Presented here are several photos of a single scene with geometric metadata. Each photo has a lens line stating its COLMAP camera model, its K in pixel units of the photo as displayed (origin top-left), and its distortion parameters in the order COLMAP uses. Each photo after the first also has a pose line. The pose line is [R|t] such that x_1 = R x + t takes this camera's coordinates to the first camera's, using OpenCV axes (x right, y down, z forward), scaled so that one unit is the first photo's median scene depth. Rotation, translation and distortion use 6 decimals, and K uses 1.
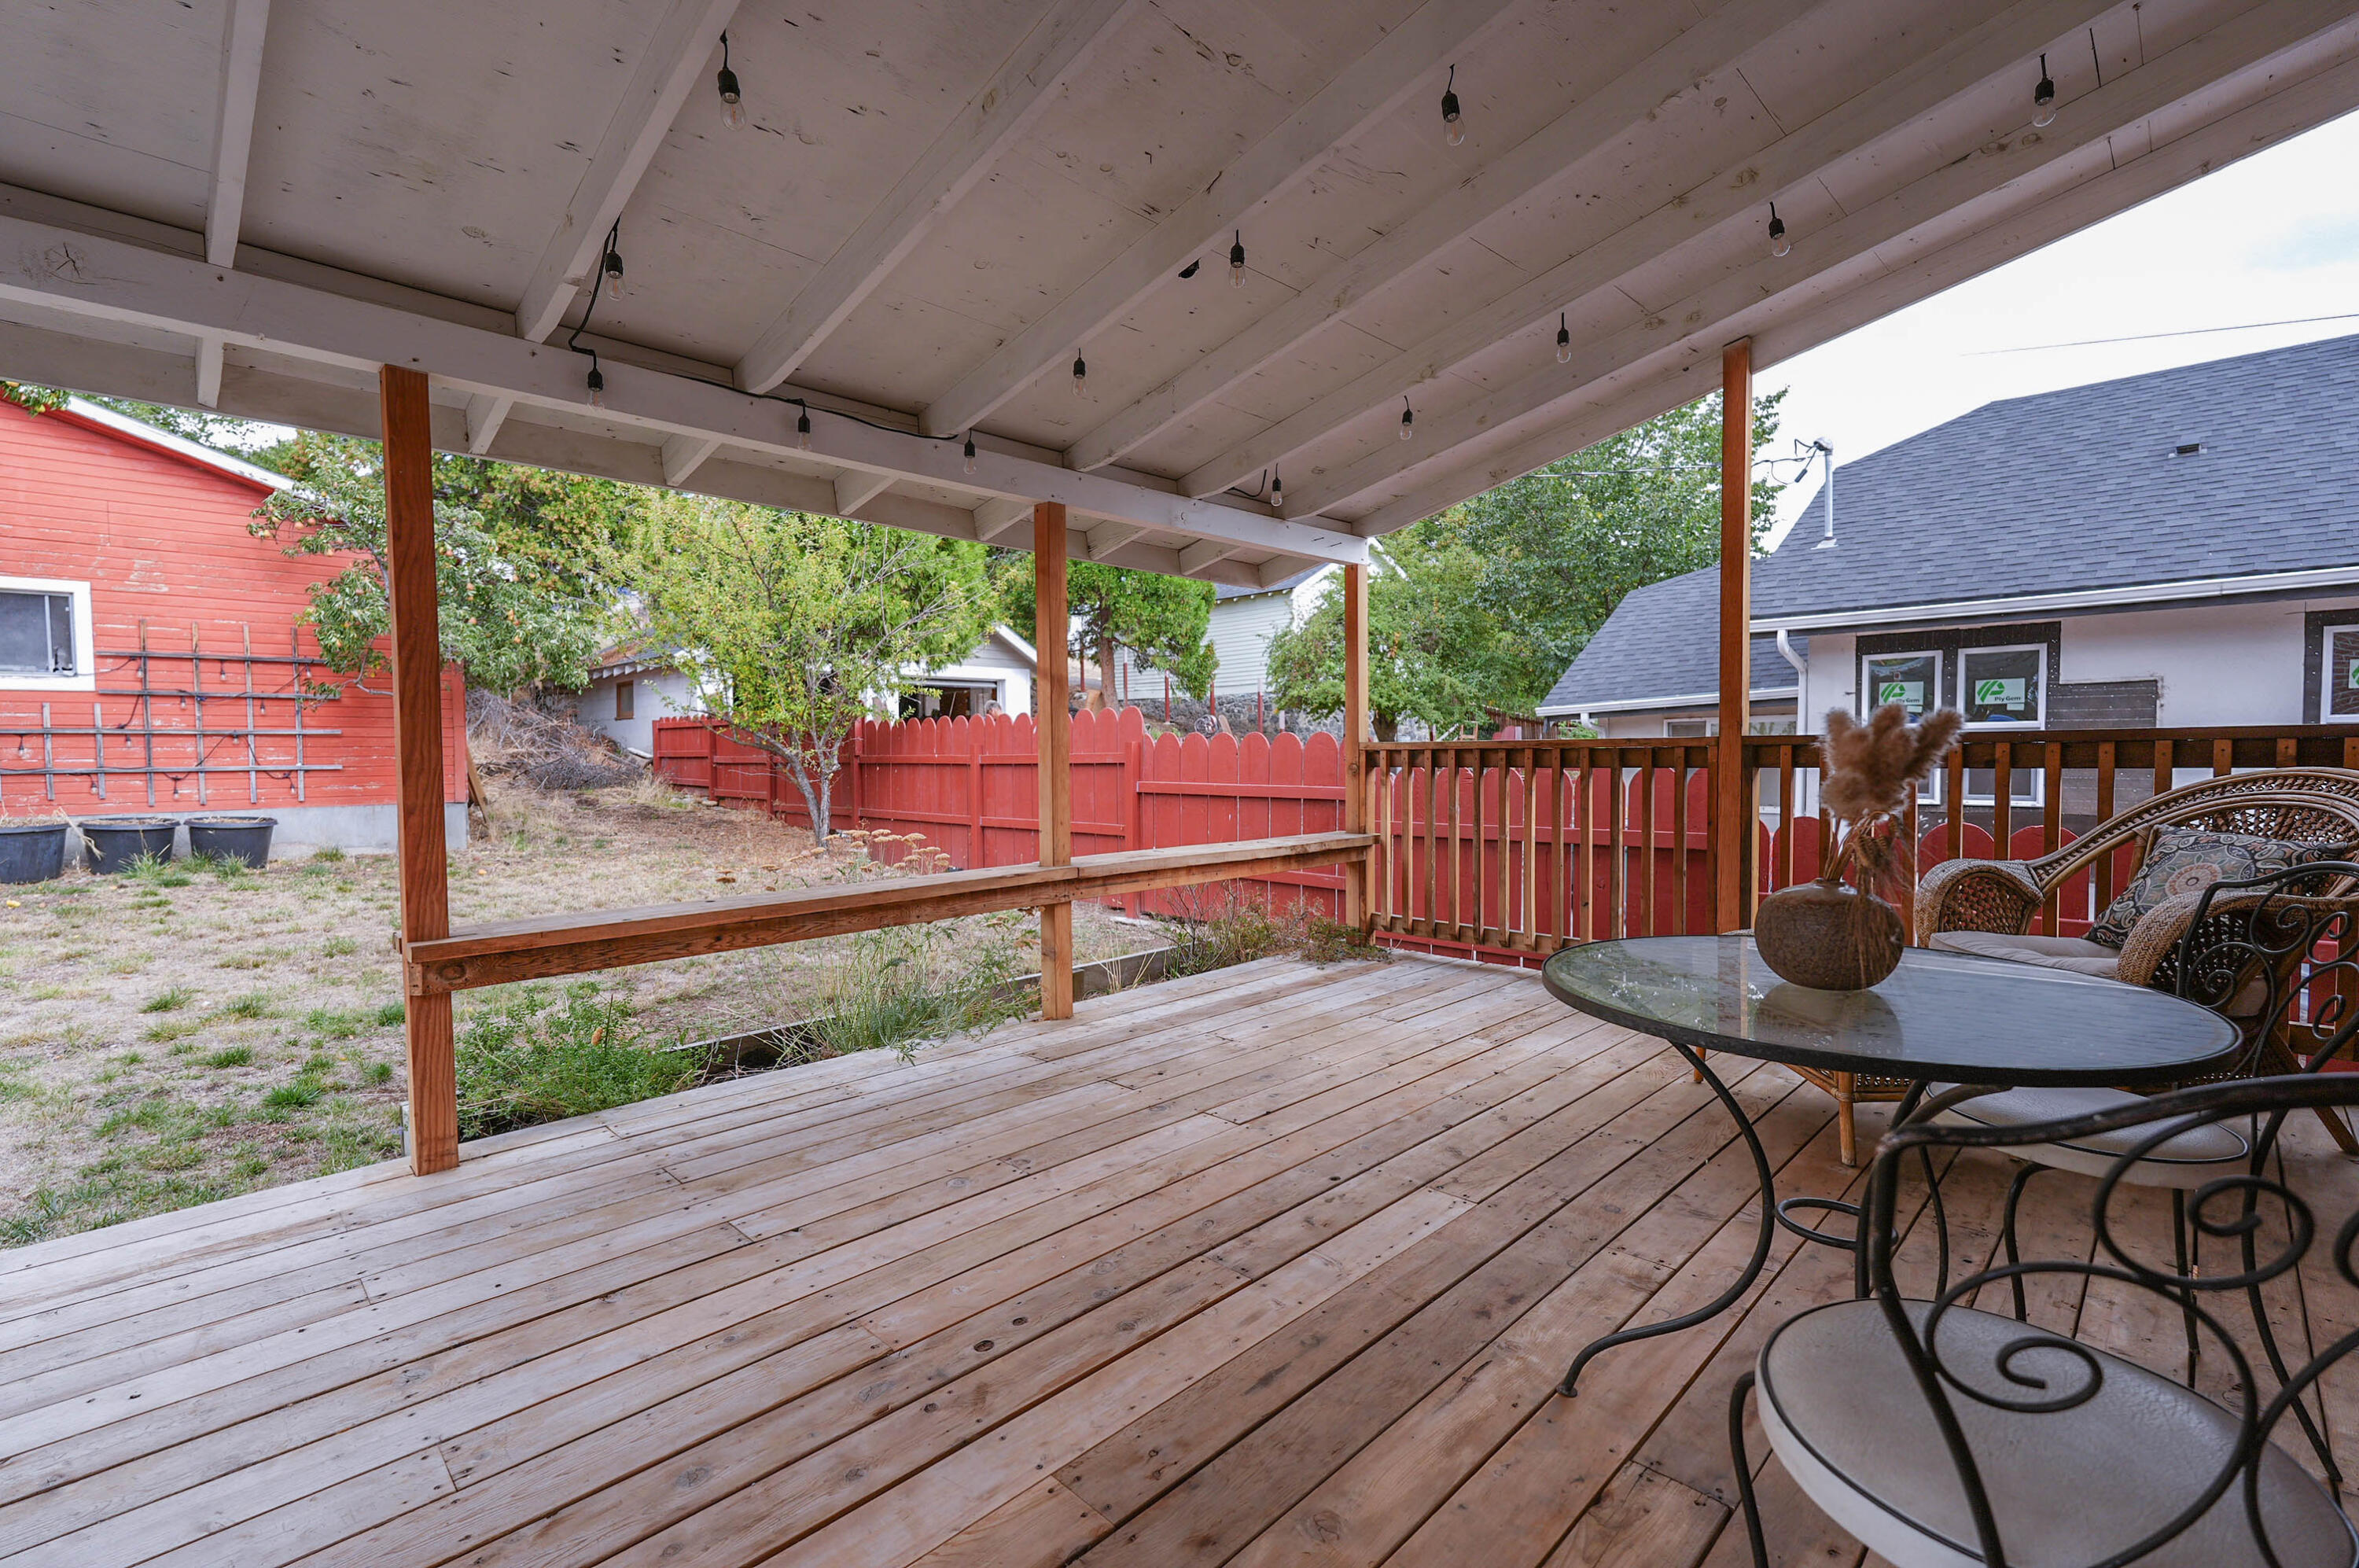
lens RADIAL K [[1036.5, 0, 1183.7], [0, 1036.5, 789.2], [0, 0, 1]] dist [0.004652, 0.000632]
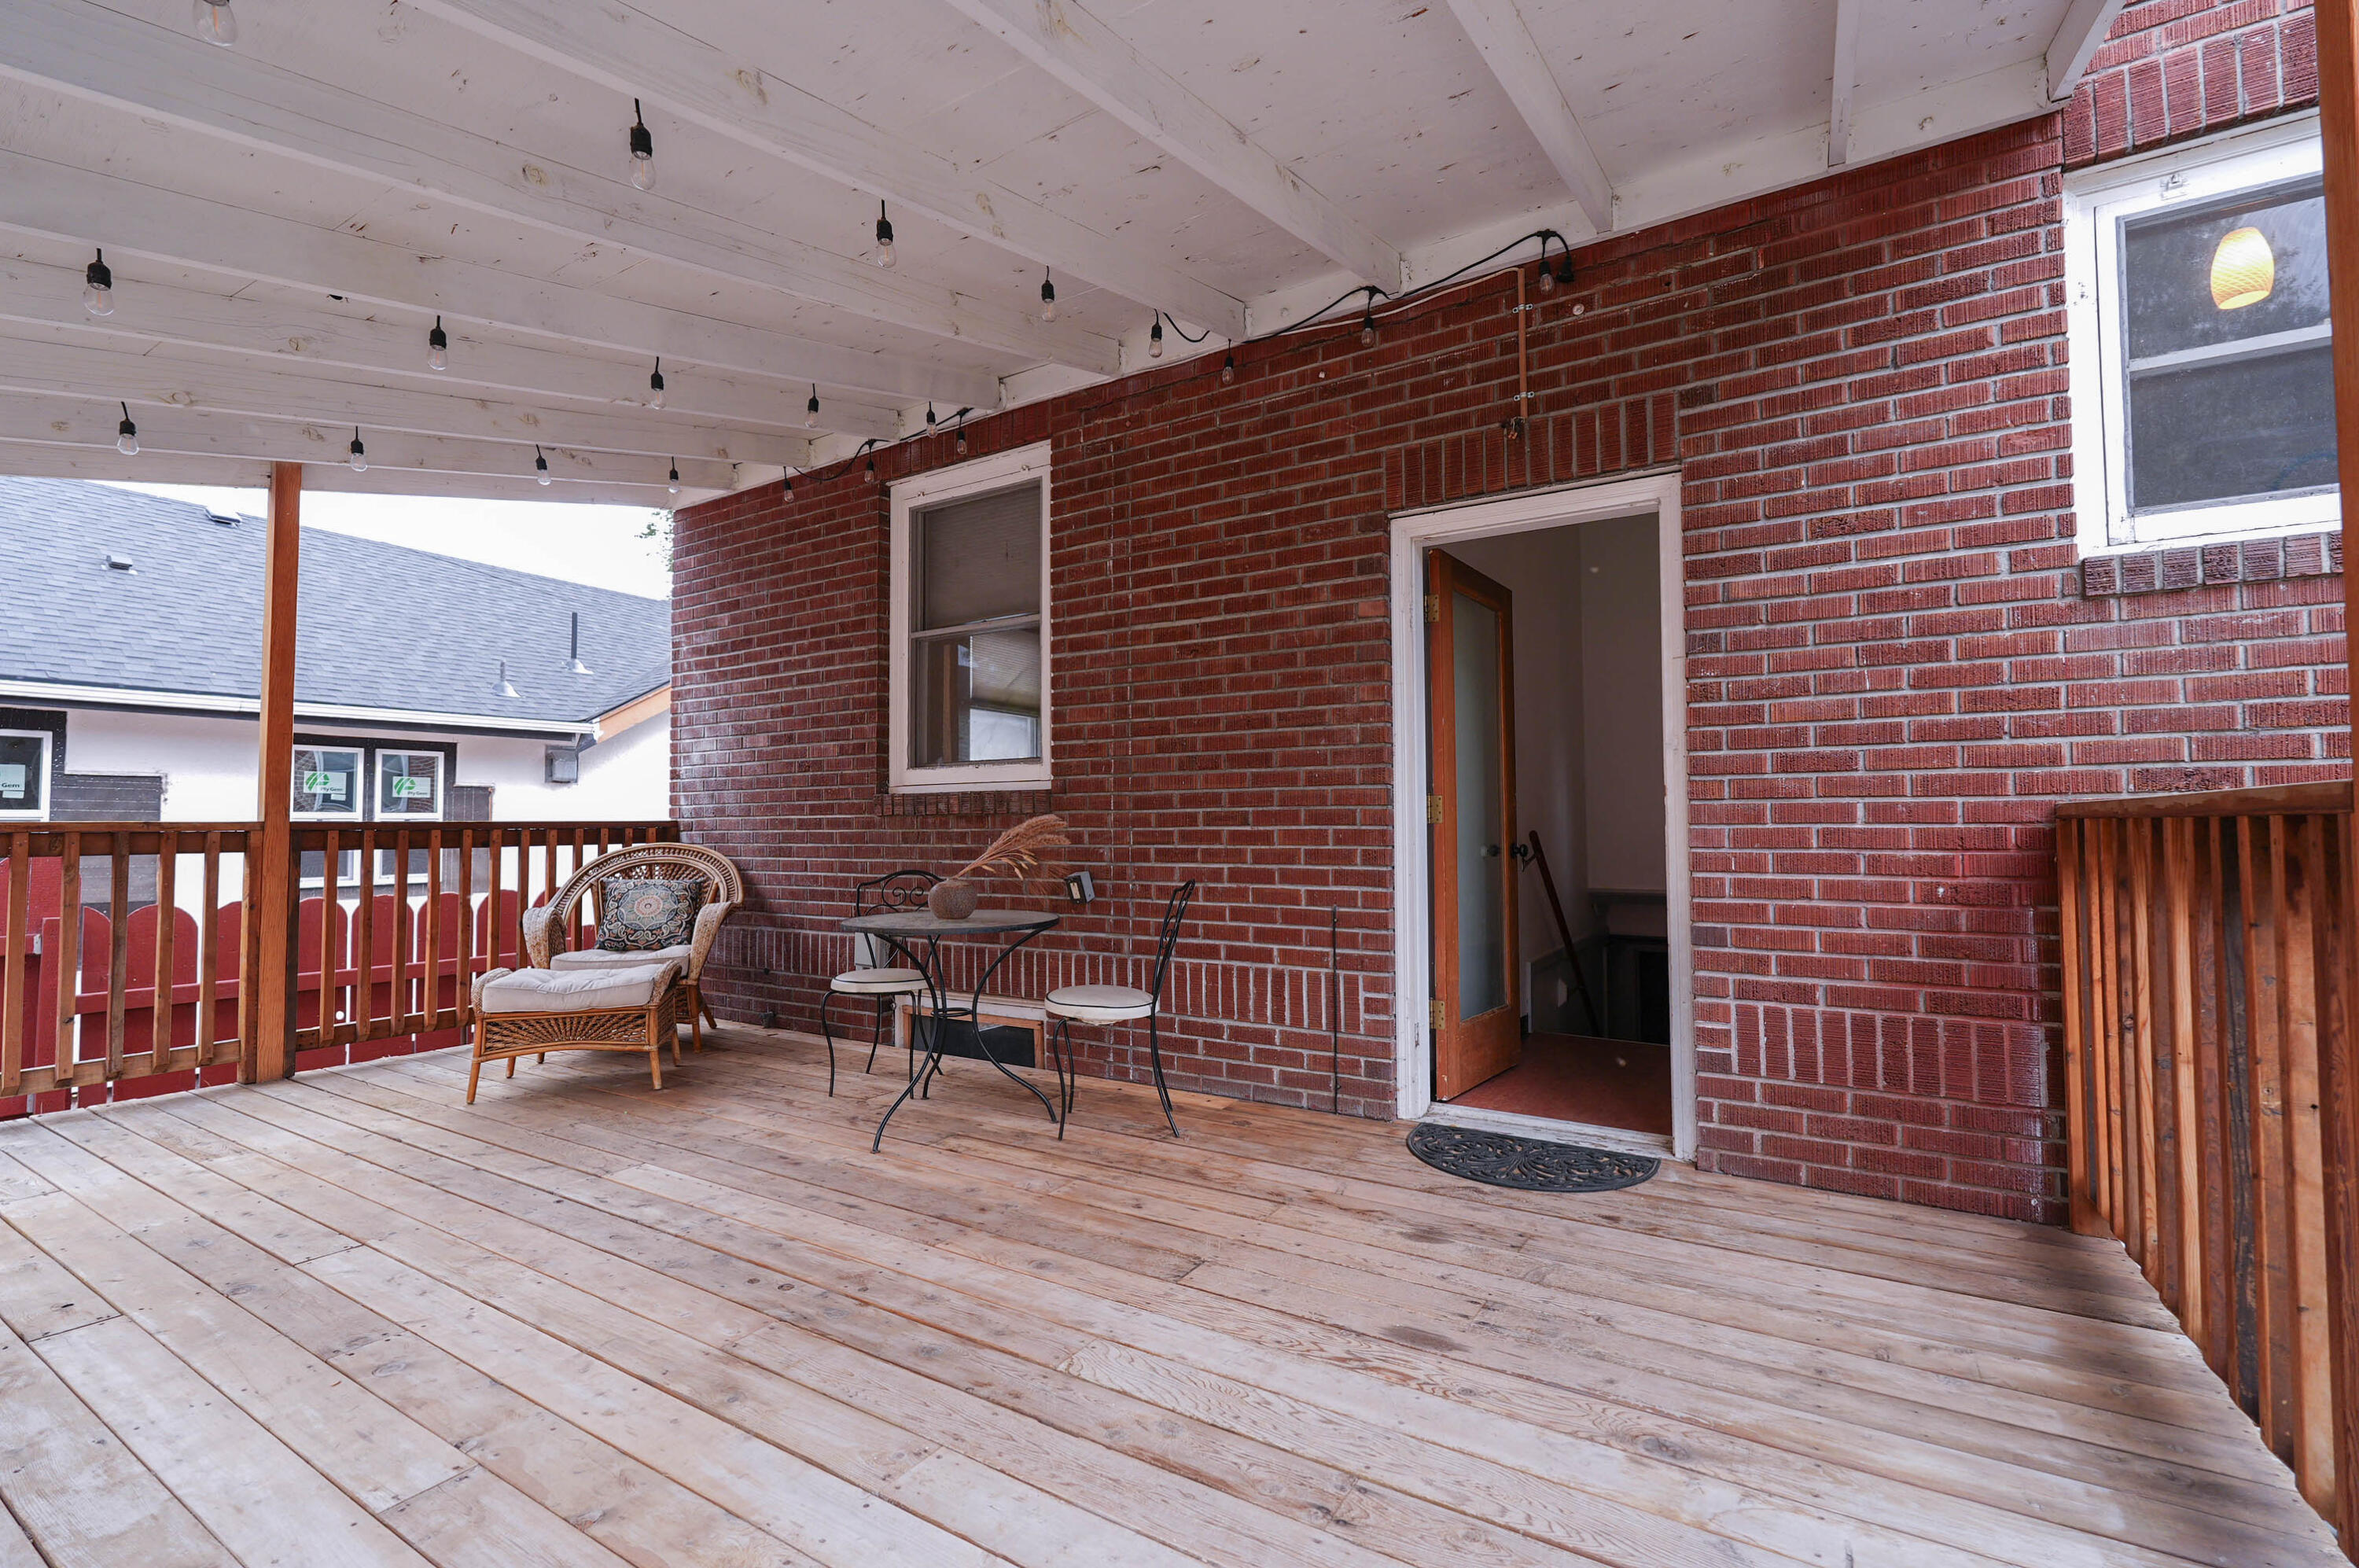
lens RADIAL K [[1036.5, 0, 1175.0], [0, 1036.5, 790.5], [0, 0, 1]] dist [0.004652, 0.000632]
pose [[-0.225932, 0.045279, 0.973090, -0.894404], [0.043660, 0.998386, -0.036319, -0.005335], [-0.973164, 0.034279, -0.227544, 0.455059]]
